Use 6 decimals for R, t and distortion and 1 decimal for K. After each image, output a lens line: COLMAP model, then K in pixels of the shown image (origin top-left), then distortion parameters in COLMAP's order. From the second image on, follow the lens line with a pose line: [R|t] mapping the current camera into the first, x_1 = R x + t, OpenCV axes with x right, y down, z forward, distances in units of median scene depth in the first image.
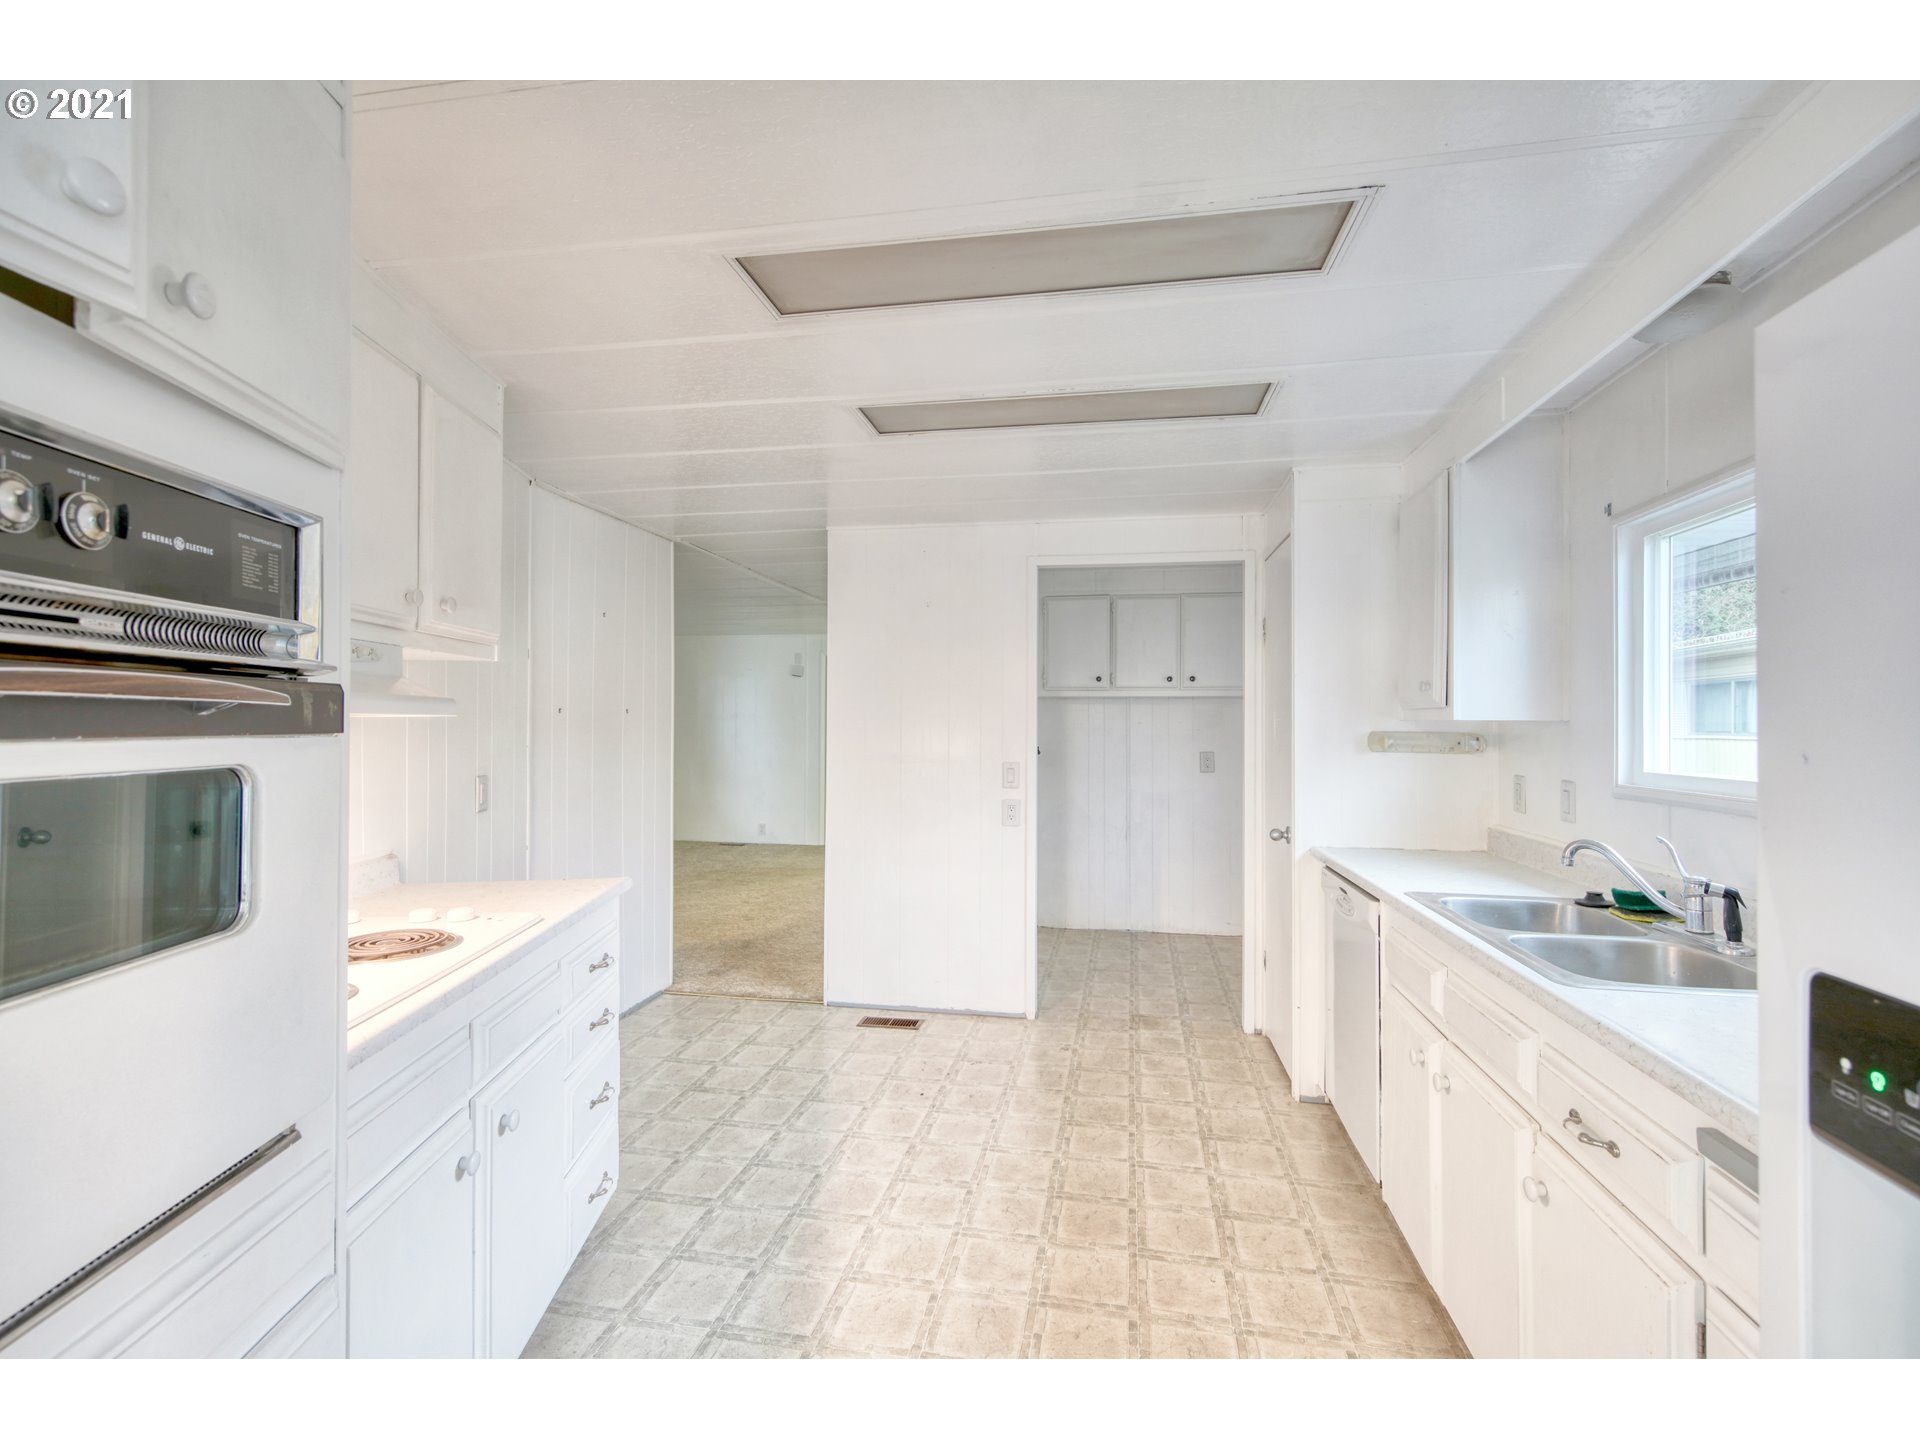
lens RADIAL K [[853.2, 0, 963.9], [0, 853.2, 713.5], [0, 0, 1]] dist [0.016983, -0.007812]
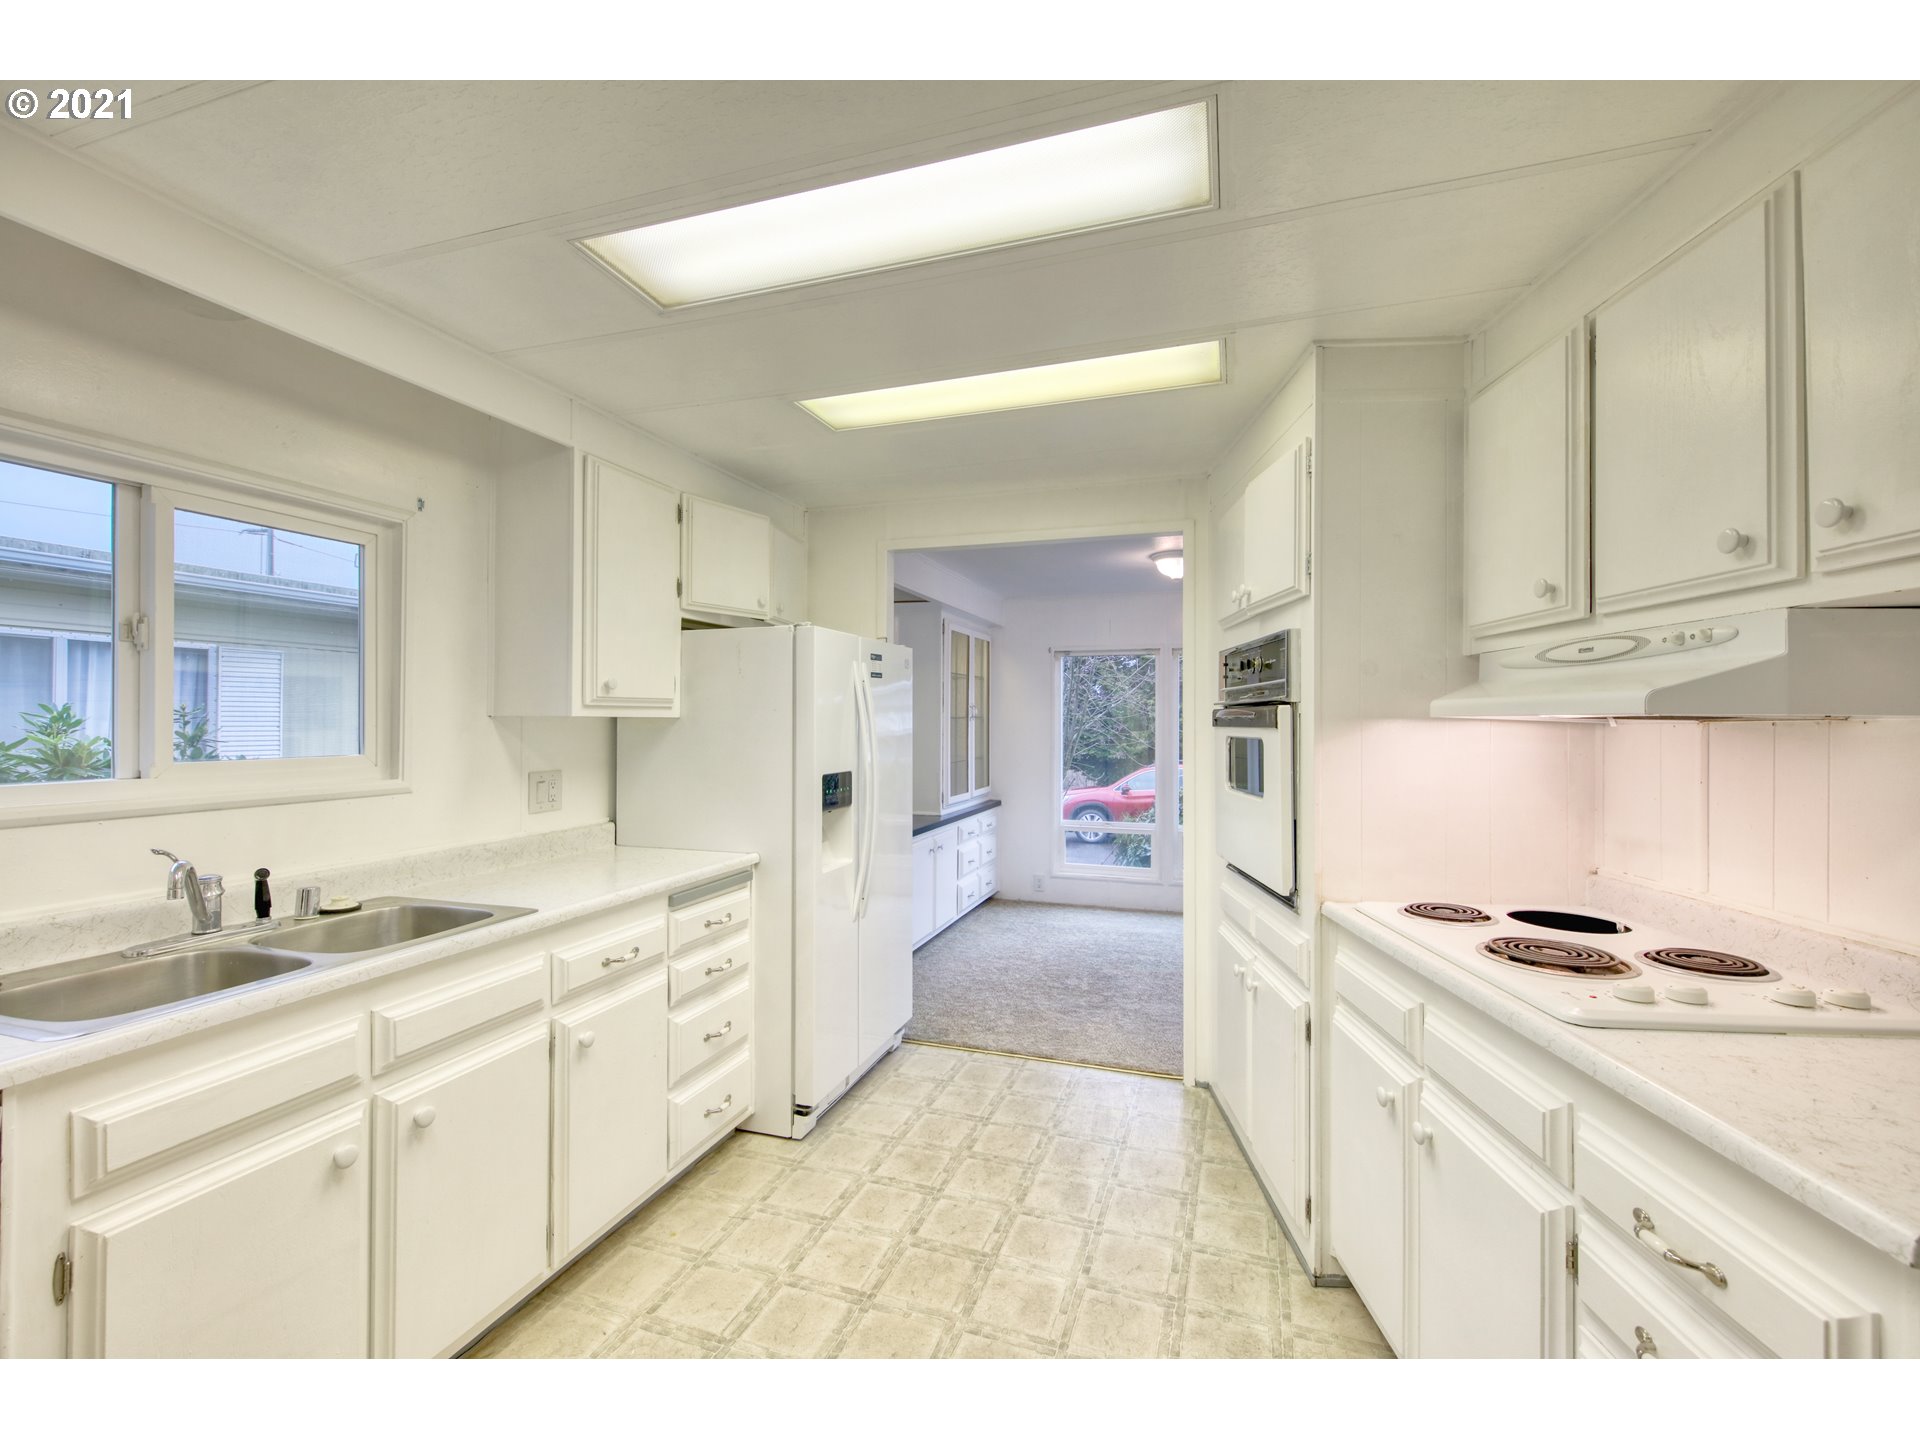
lens RADIAL K [[816.8, 0, 961.7], [0, 816.8, 713.0], [0, 0, 1]] dist [0.014979, -0.007384]
pose [[-0.988974, -0.002649, 0.148067, -0.100830], [-0.005714, 0.999778, -0.020281, 0.014271], [-0.147980, -0.020903, -0.988769, 1.360797]]
